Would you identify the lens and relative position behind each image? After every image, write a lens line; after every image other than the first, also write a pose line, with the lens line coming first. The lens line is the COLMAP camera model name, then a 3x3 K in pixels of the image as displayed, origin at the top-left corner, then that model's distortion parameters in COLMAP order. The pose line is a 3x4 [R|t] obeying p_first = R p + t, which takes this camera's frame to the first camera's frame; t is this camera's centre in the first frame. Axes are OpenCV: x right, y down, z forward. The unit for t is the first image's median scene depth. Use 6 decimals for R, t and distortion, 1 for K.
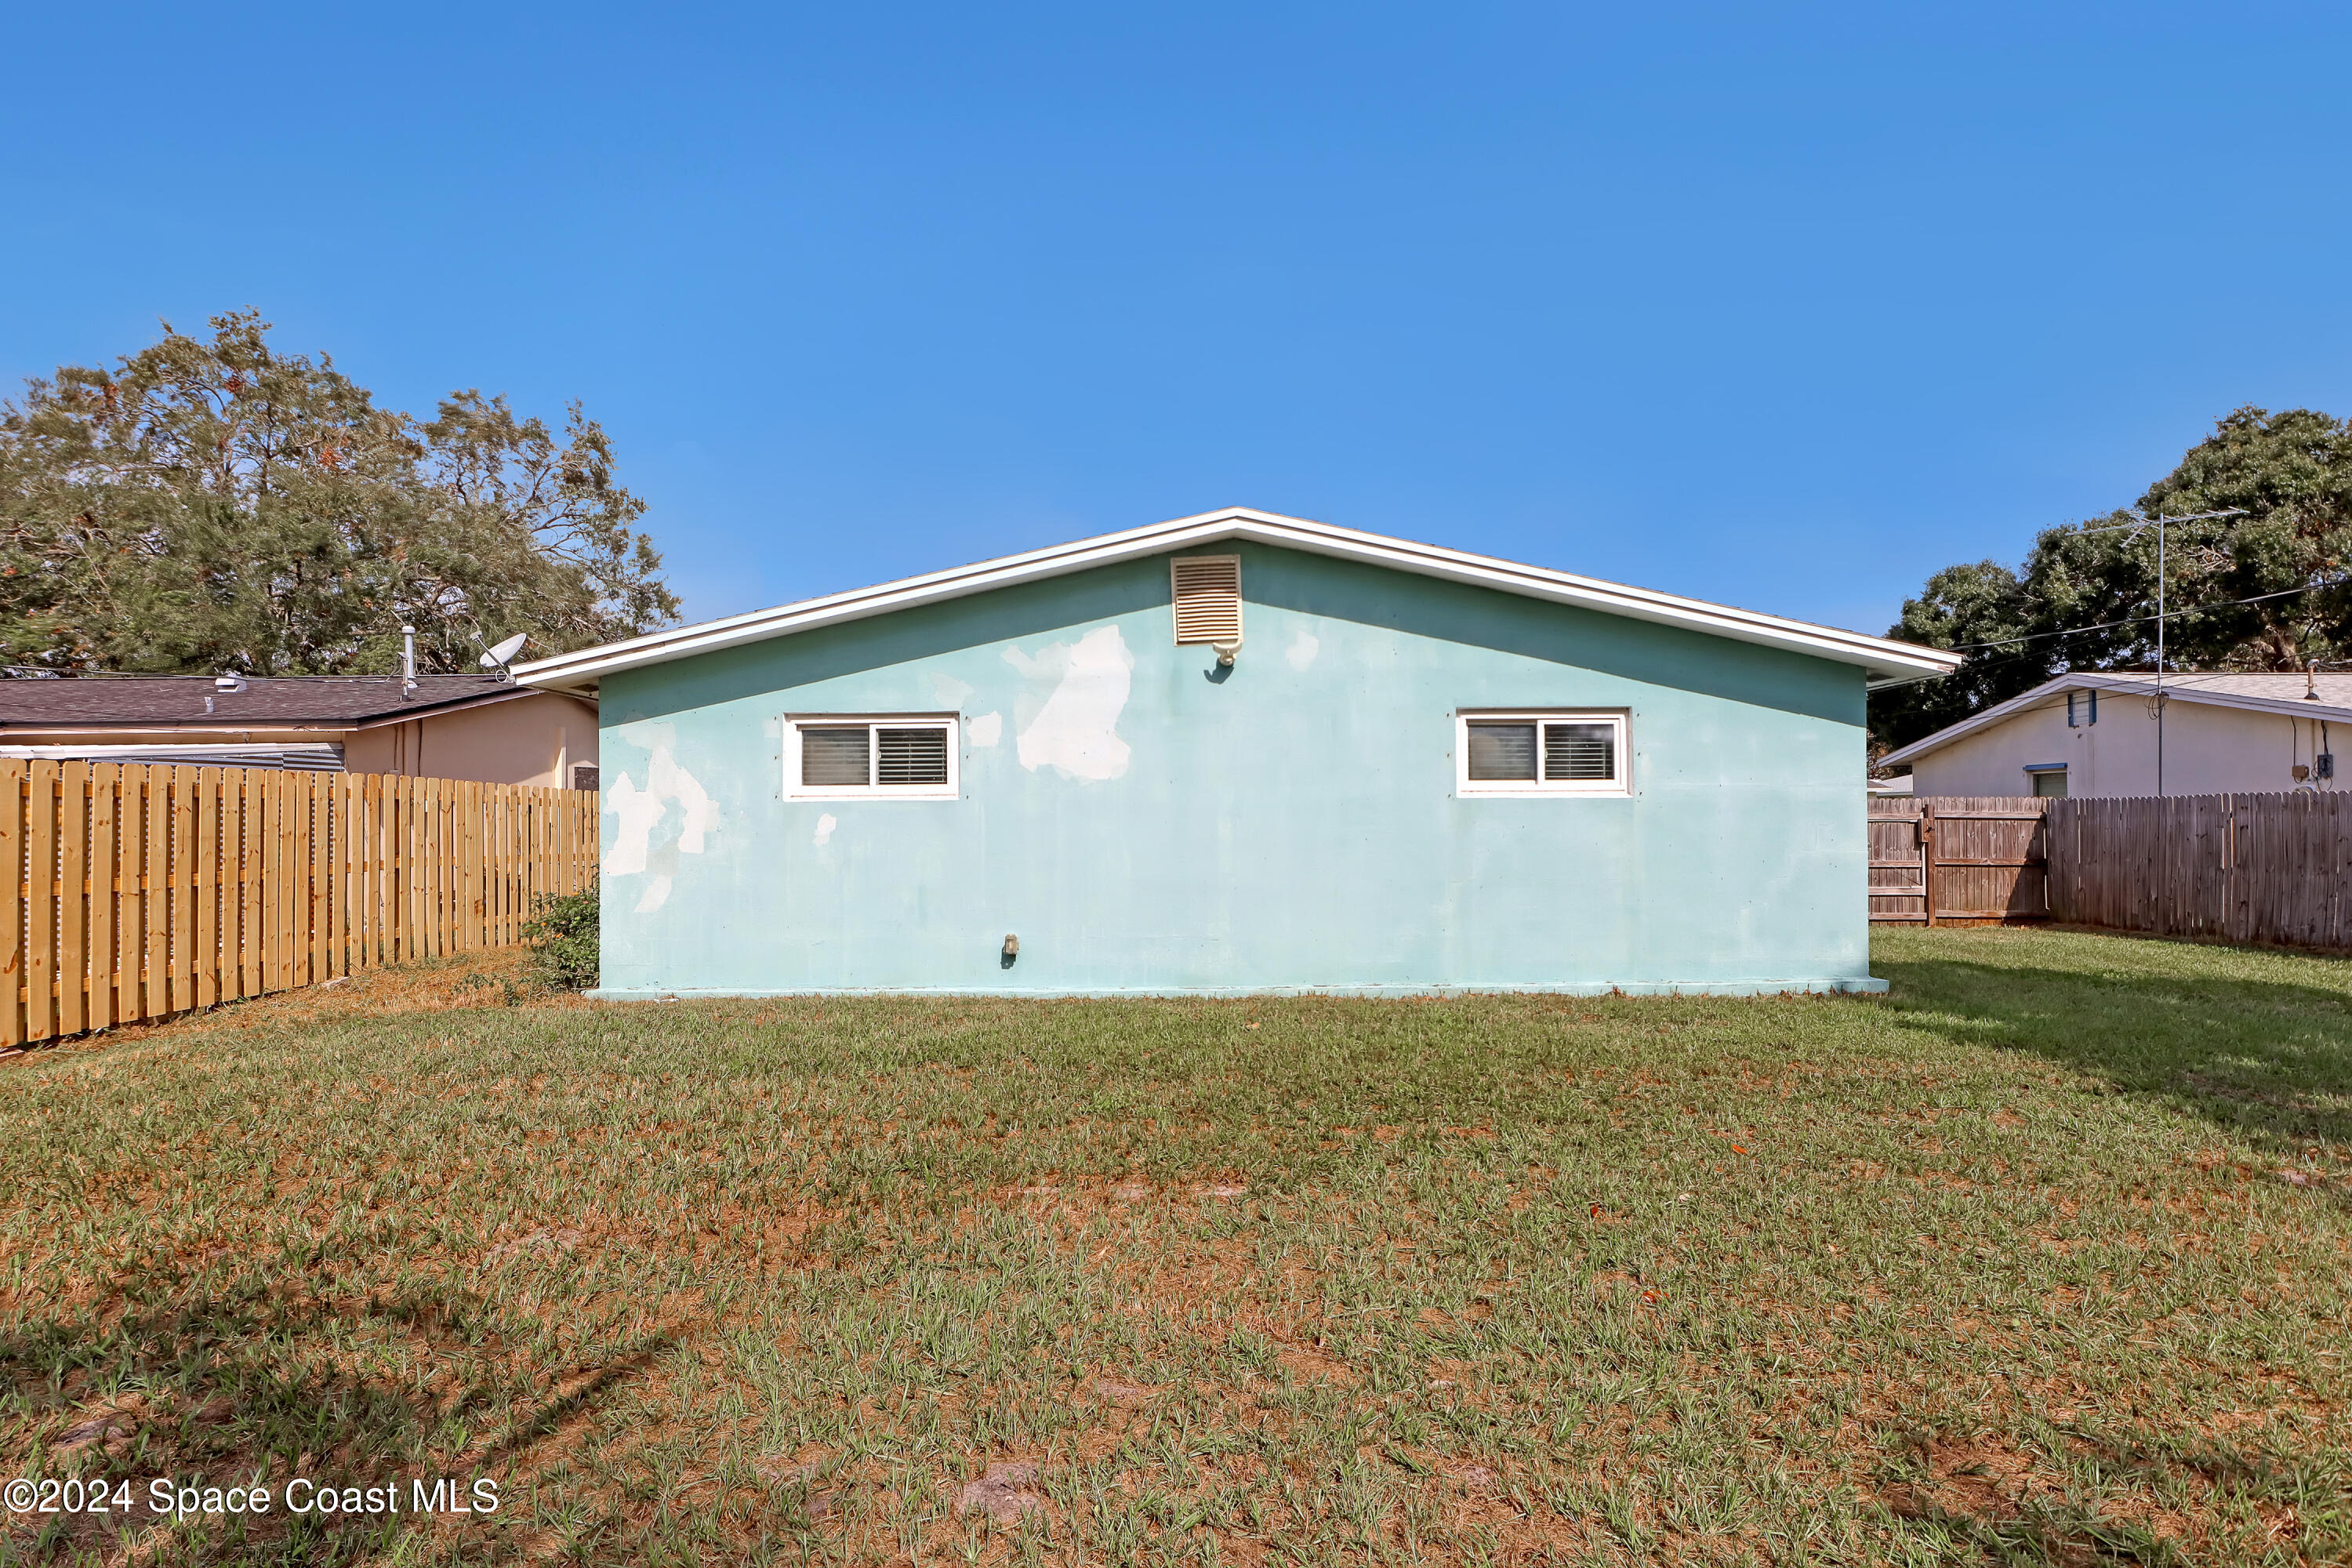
lens RADIAL K [[1223.3, 0, 1170.8], [0, 1223.3, 796.9], [0, 0, 1]] dist [-0.039103, 0.011563]
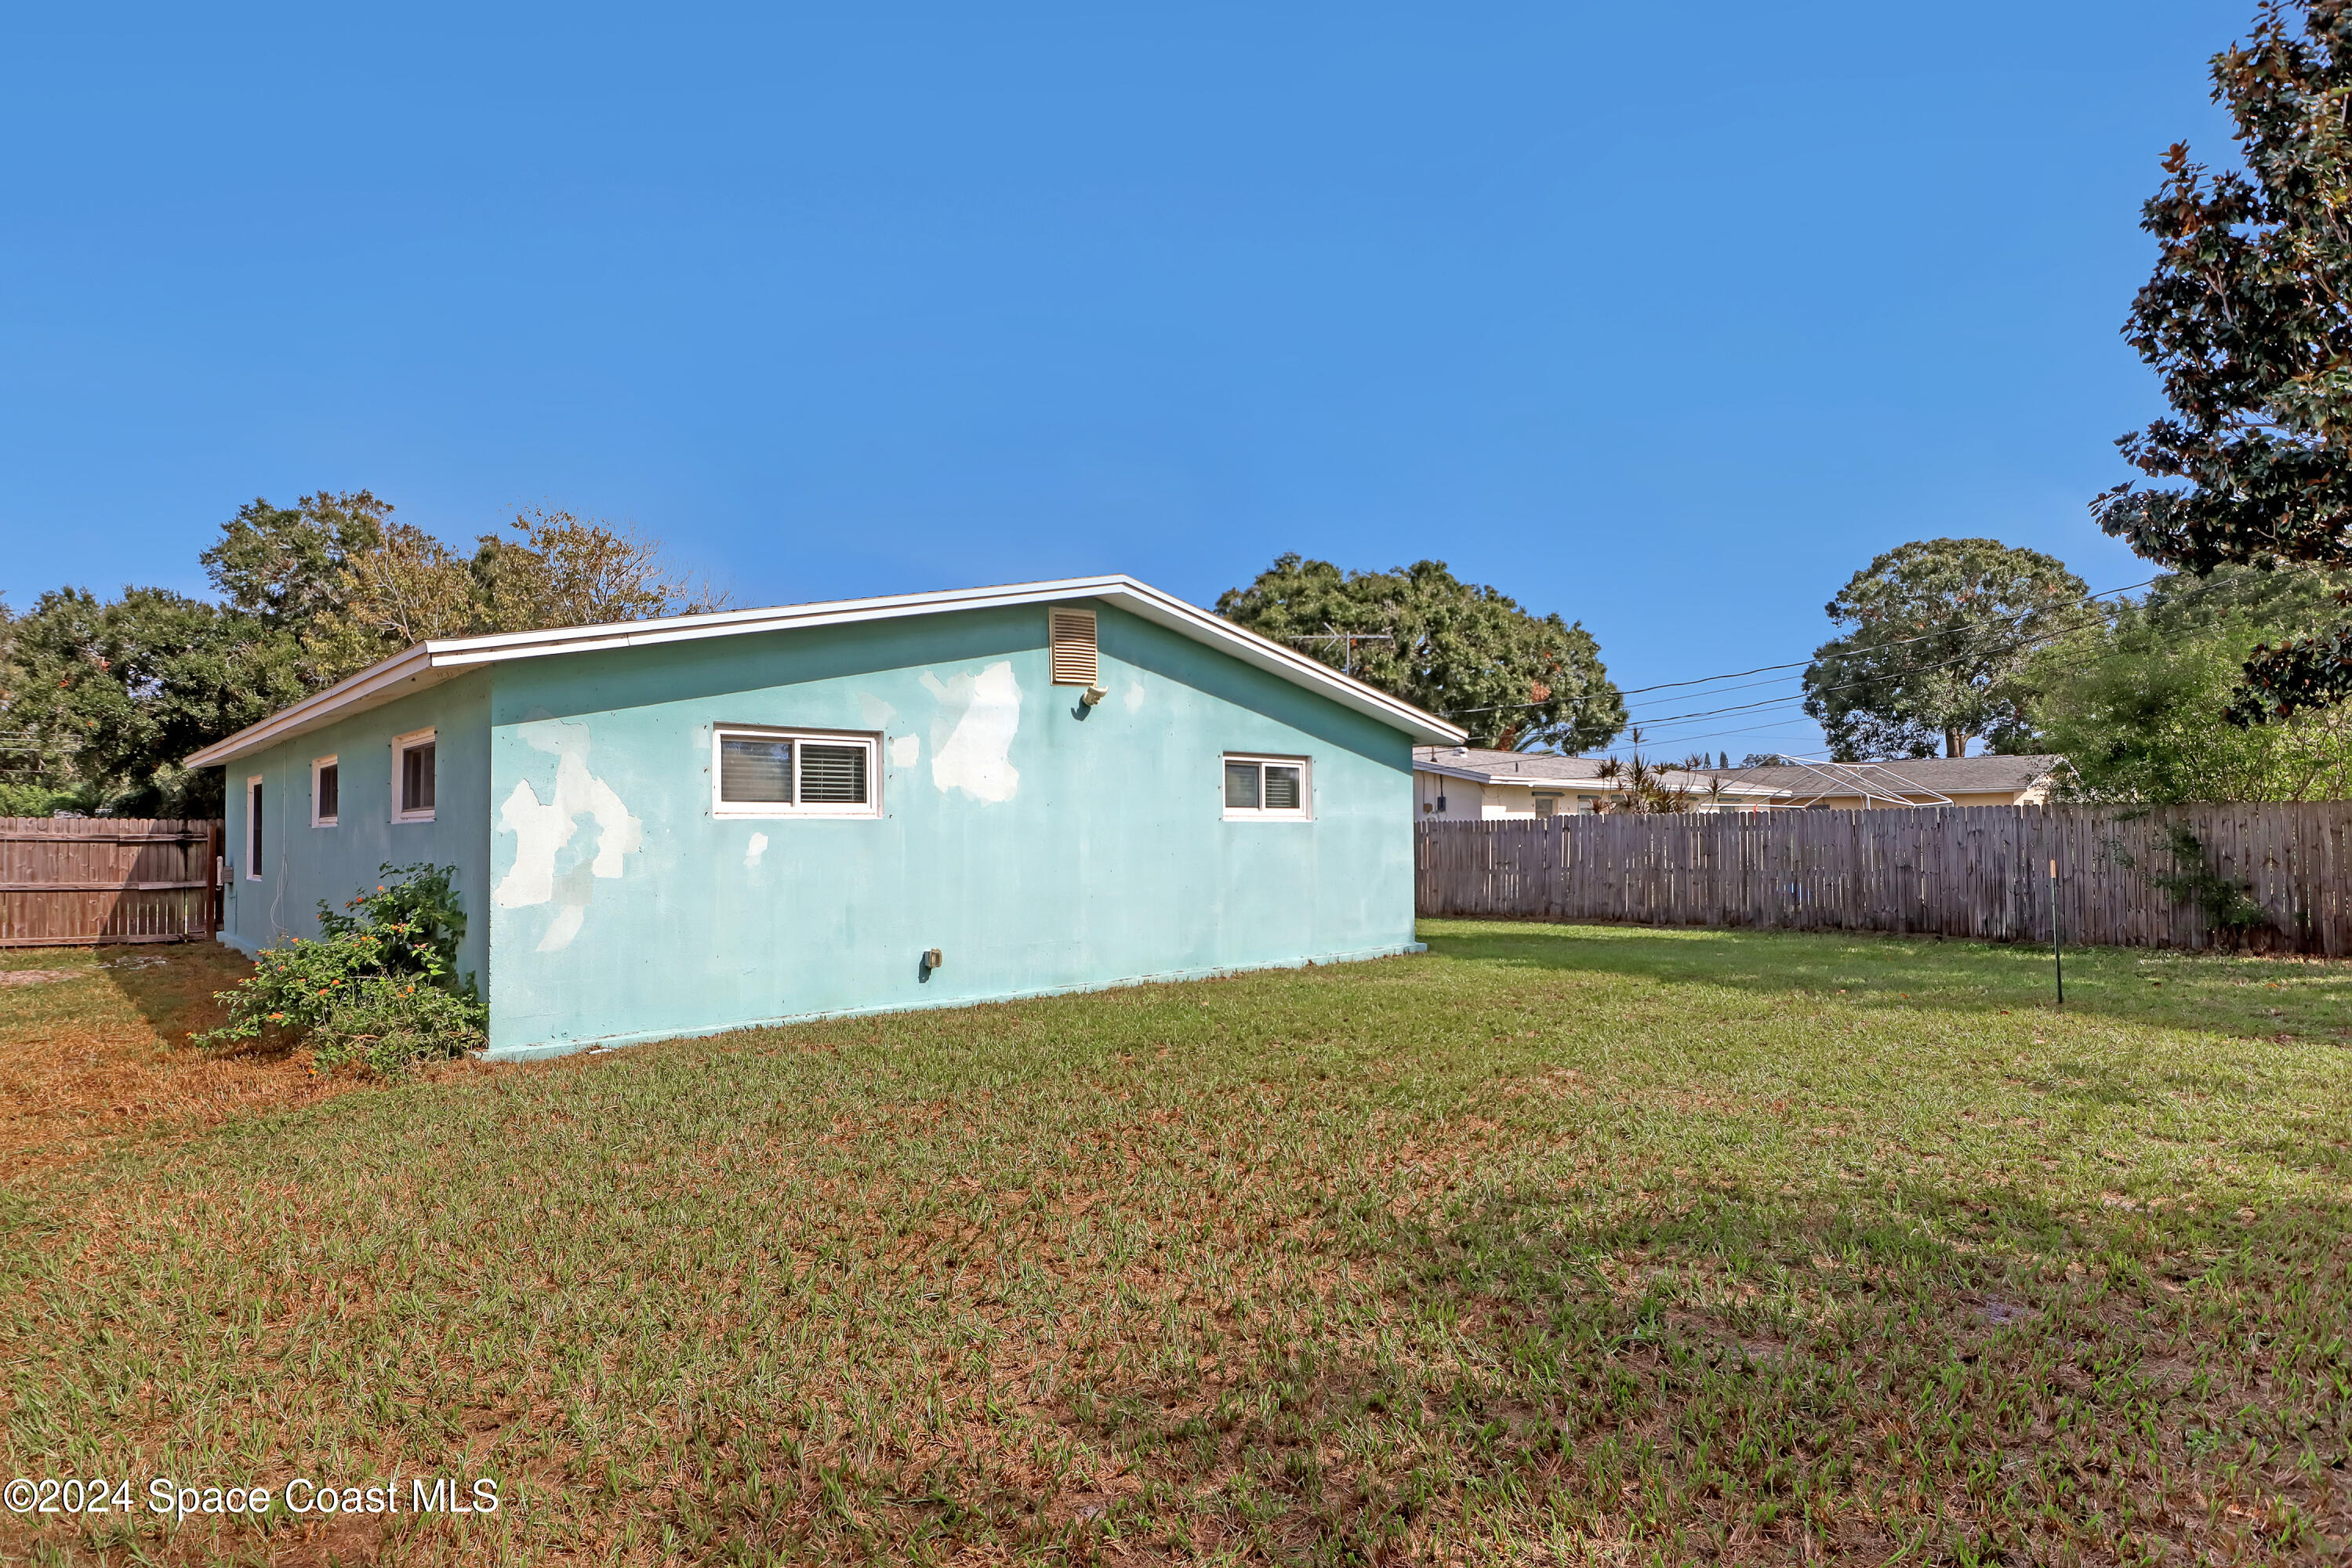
lens RADIAL K [[1223.3, 0, 1164.5], [0, 1223.3, 793.4], [0, 0, 1]] dist [-0.039103, 0.011563]
pose [[0.728645, 0.023213, 0.684498, -0.692810], [-0.009456, 0.999671, -0.023835, 0.003188], [-0.684826, 0.010895, 0.728625, 0.105048]]
